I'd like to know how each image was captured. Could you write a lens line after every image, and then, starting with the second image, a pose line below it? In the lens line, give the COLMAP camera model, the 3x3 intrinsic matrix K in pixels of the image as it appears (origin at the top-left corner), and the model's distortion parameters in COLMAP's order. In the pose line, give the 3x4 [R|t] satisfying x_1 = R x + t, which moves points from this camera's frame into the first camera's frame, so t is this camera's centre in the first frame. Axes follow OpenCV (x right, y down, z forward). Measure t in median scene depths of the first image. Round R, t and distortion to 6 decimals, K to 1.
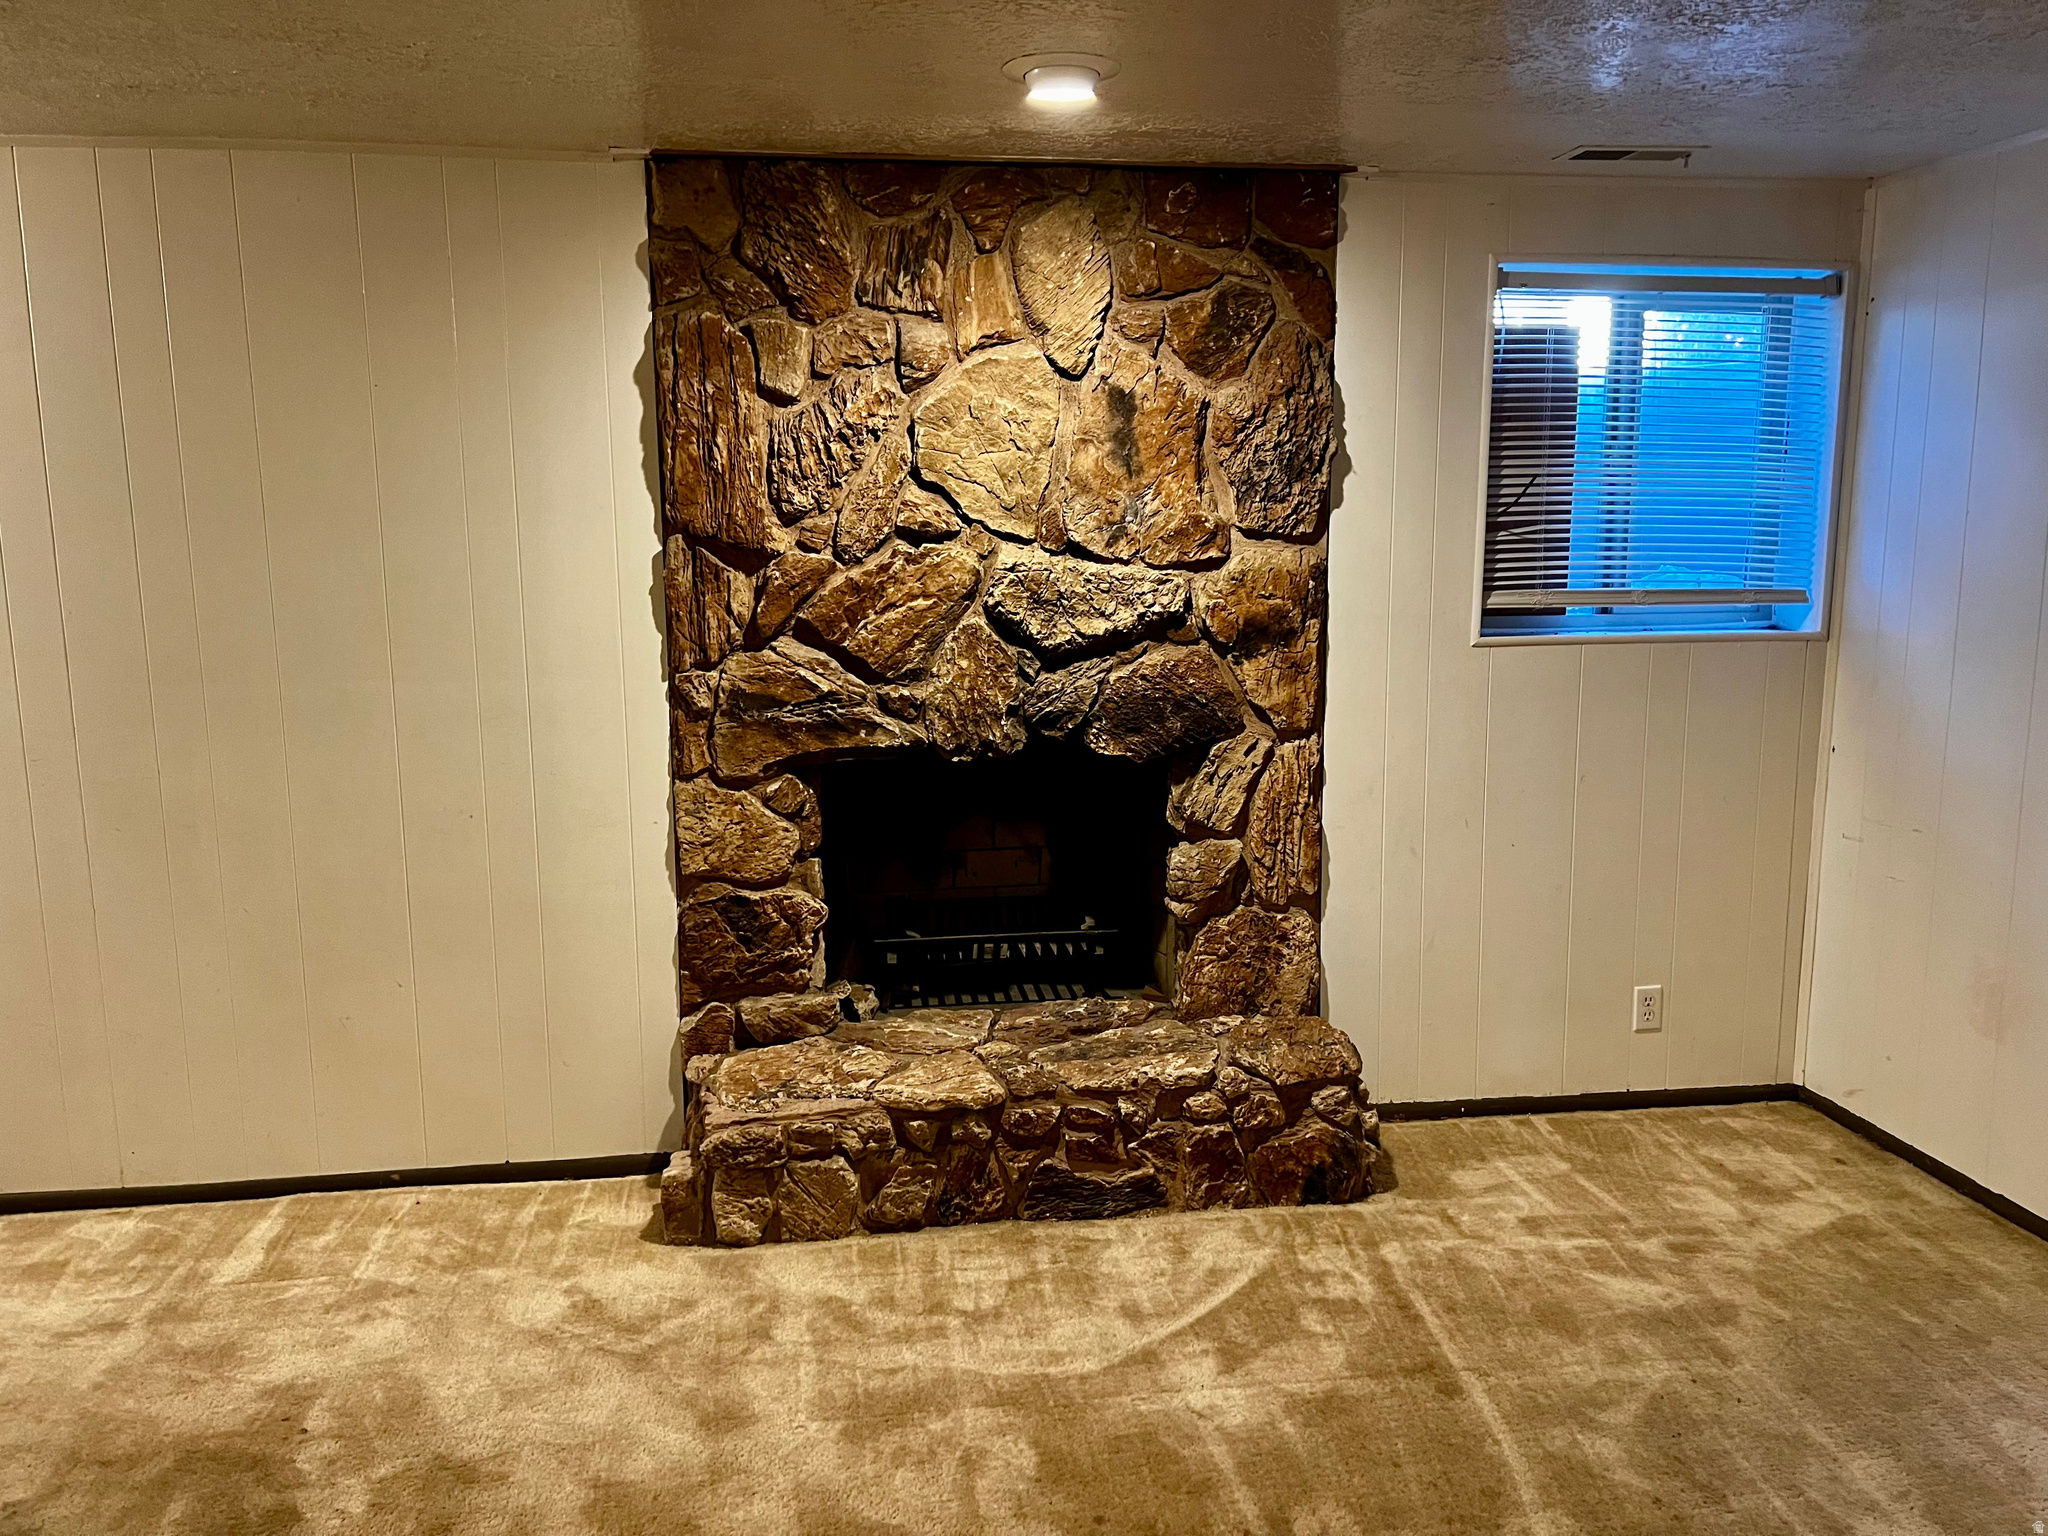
lens RADIAL K [[1514.4, 0, 1036.3], [0, 1514.4, 779.6], [0, 0, 1]] dist [0.078291, -0.003048]
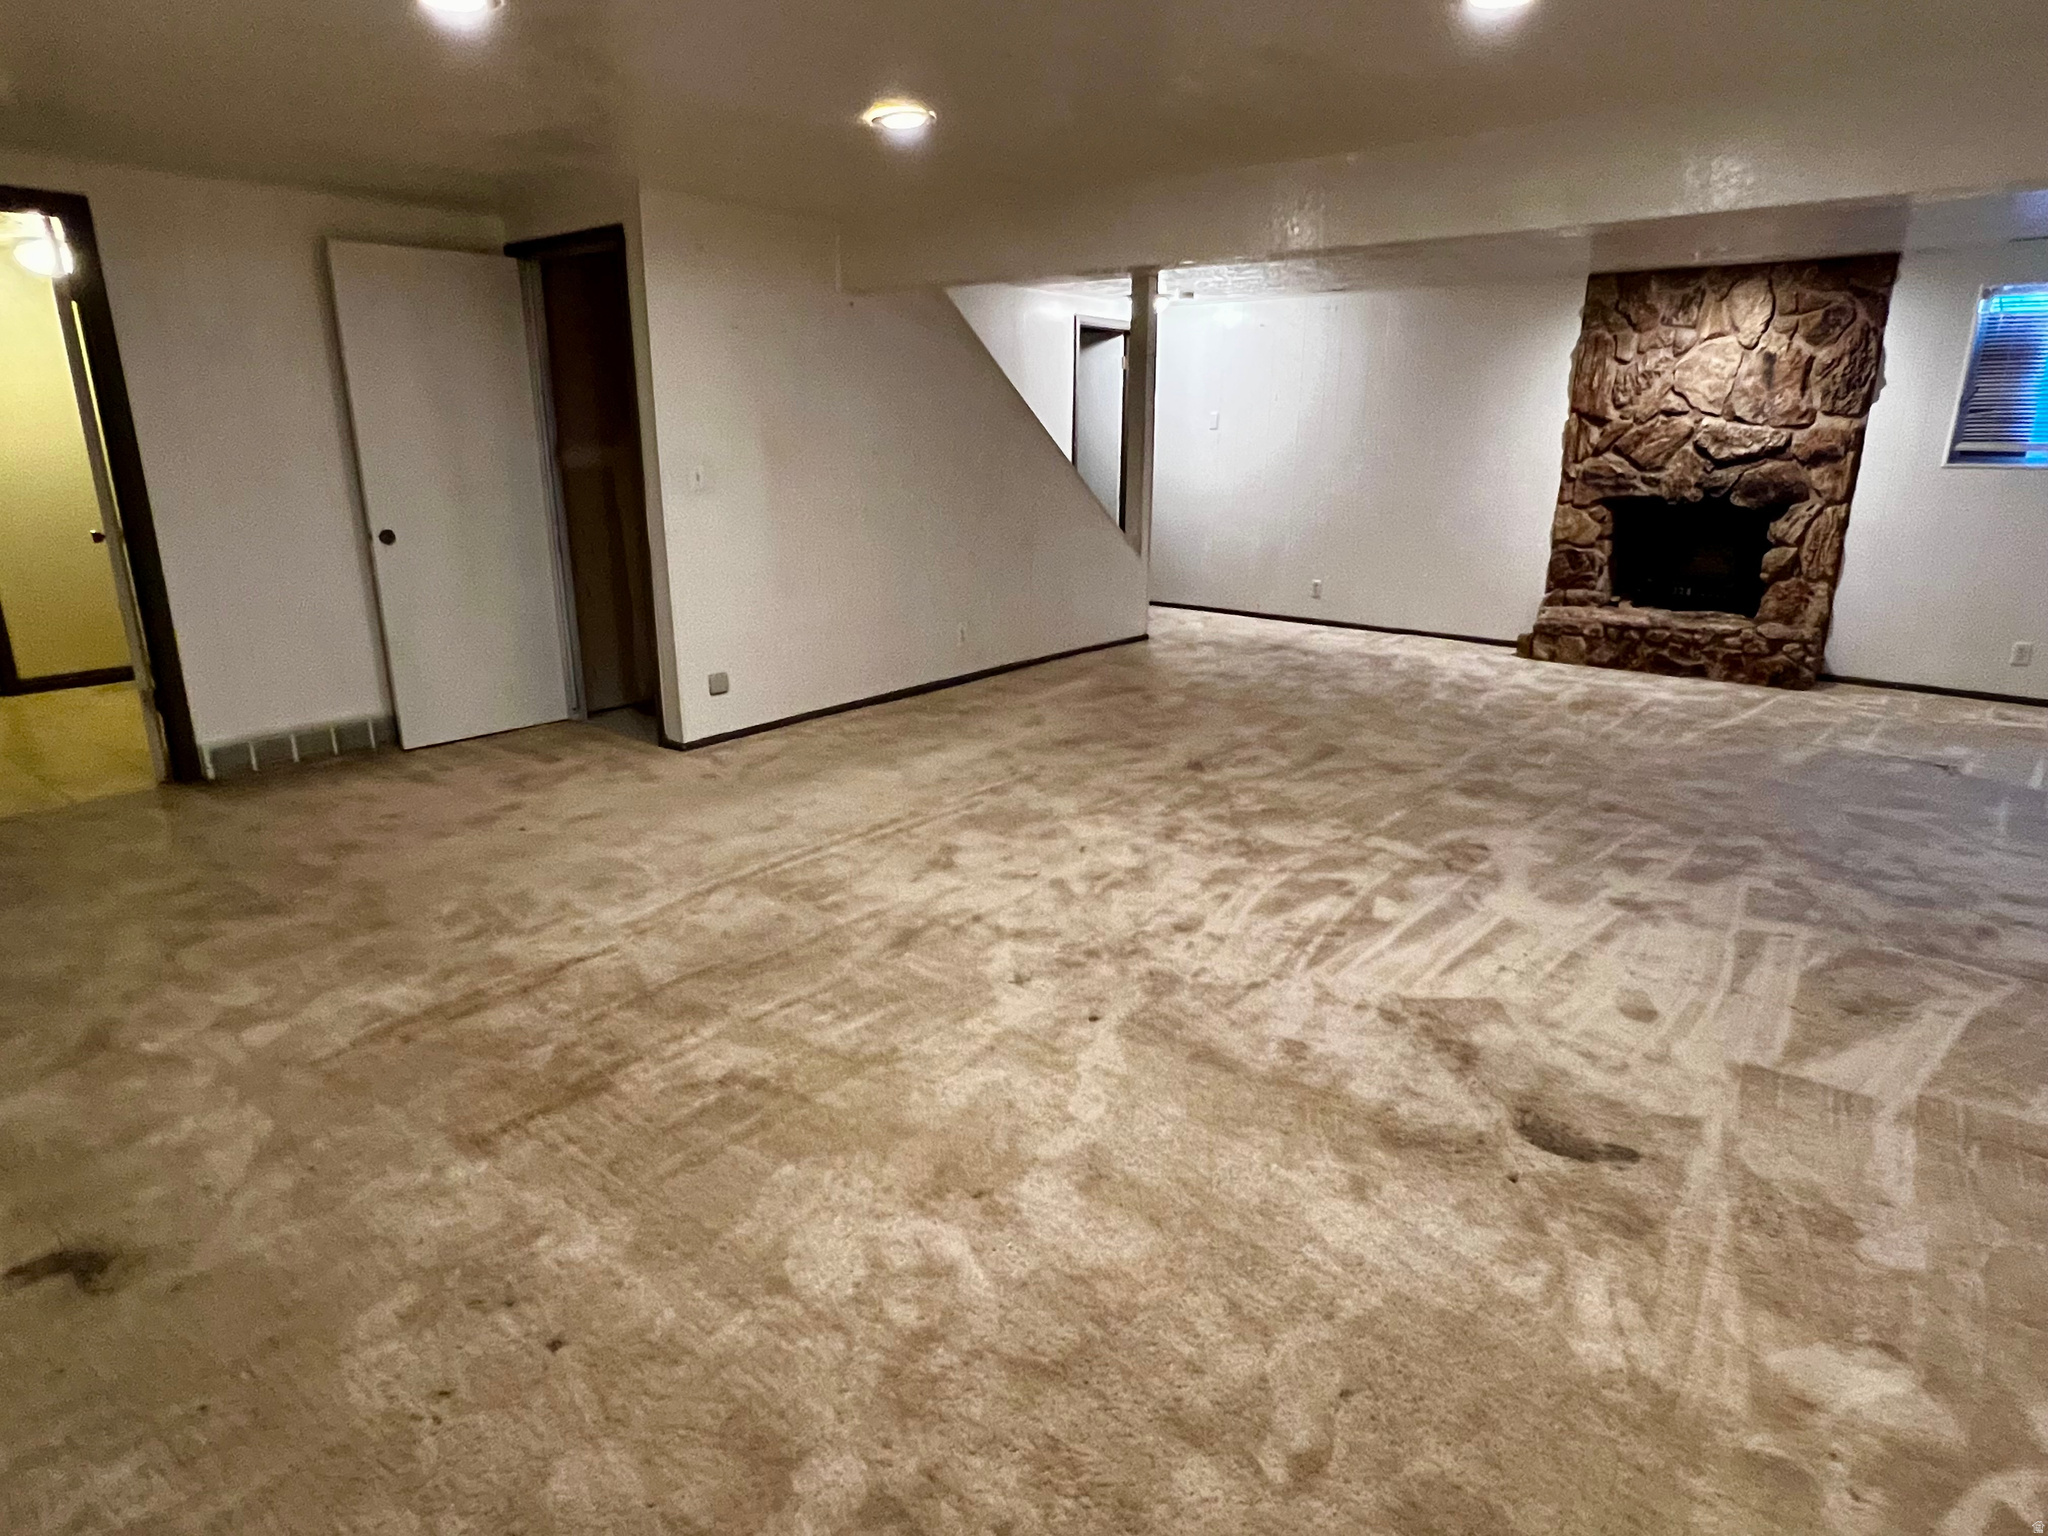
lens RADIAL K [[1174.5, 0, 1016.7], [0, 1174.5, 781.2], [0, 0, 1]] dist [-0.014074, 0.002551]
pose [[0.672415, 0.220090, -0.706696, 0.718001], [-0.127517, 0.974939, 0.182299, 0.229758], [0.729107, -0.032465, 0.683629, -1.195184]]
